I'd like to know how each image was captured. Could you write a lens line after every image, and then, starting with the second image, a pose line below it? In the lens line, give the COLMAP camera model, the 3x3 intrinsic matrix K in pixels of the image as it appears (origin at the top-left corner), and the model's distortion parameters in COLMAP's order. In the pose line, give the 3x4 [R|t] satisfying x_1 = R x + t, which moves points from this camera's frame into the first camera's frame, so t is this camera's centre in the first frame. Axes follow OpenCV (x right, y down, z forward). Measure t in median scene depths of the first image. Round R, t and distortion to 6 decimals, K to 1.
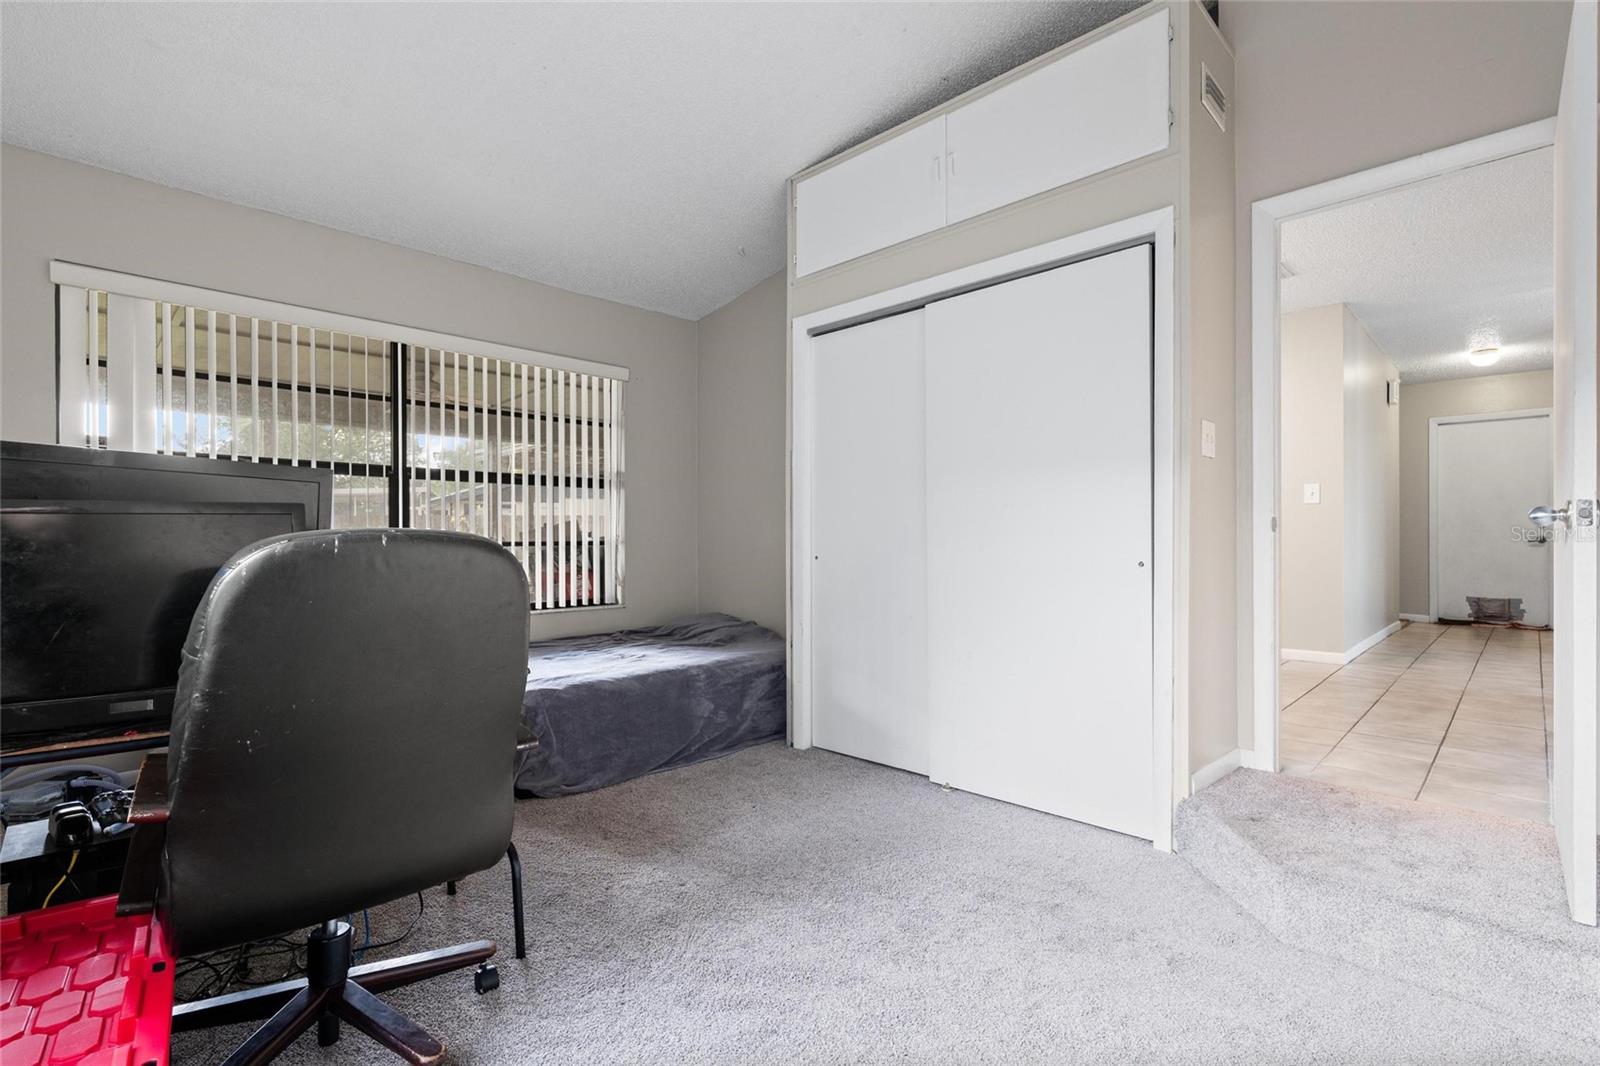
lens RADIAL K [[745.9, 0, 803.2], [0, 745.9, 541.7], [0, 0, 1]] dist [-0.000167, 0.000103]
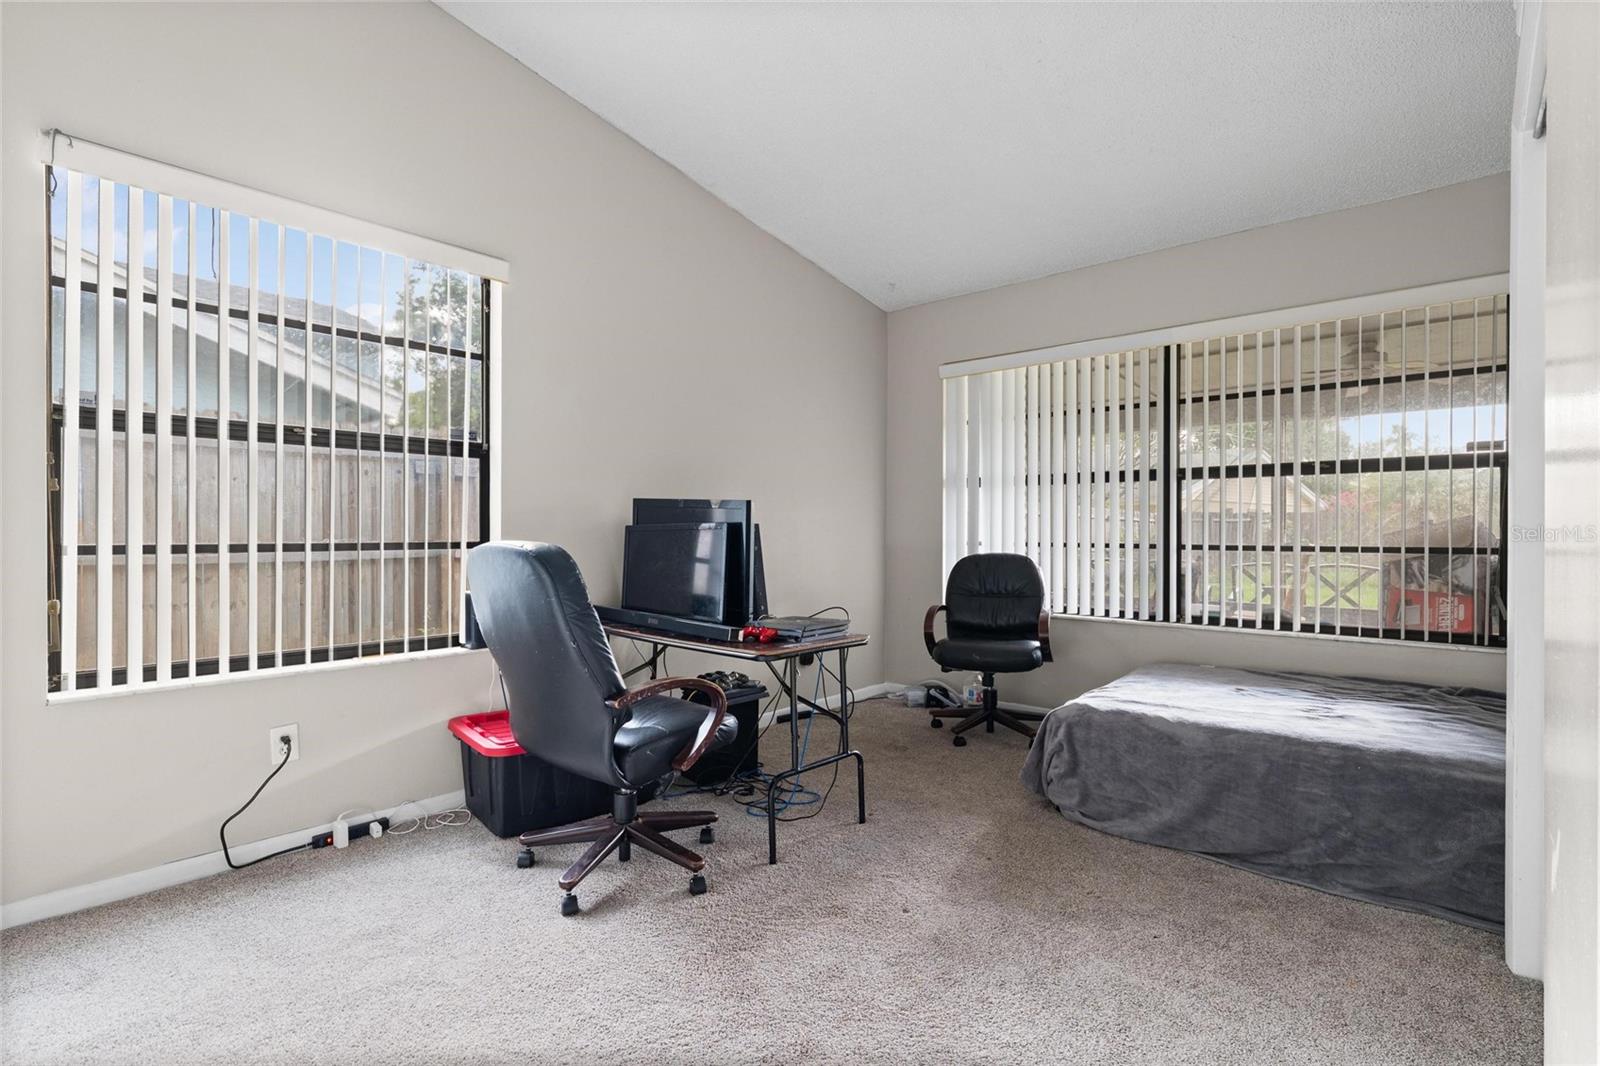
lens RADIAL K [[745.9, 0, 802.2], [0, 745.9, 532.9], [0, 0, 1]] dist [-0.000167, 0.000103]
pose [[0.031475, -0.012680, -0.999424, 0.437327], [-0.009857, 0.999867, -0.012996, 0.002678], [0.999456, 0.010260, 0.031346, 0.479332]]
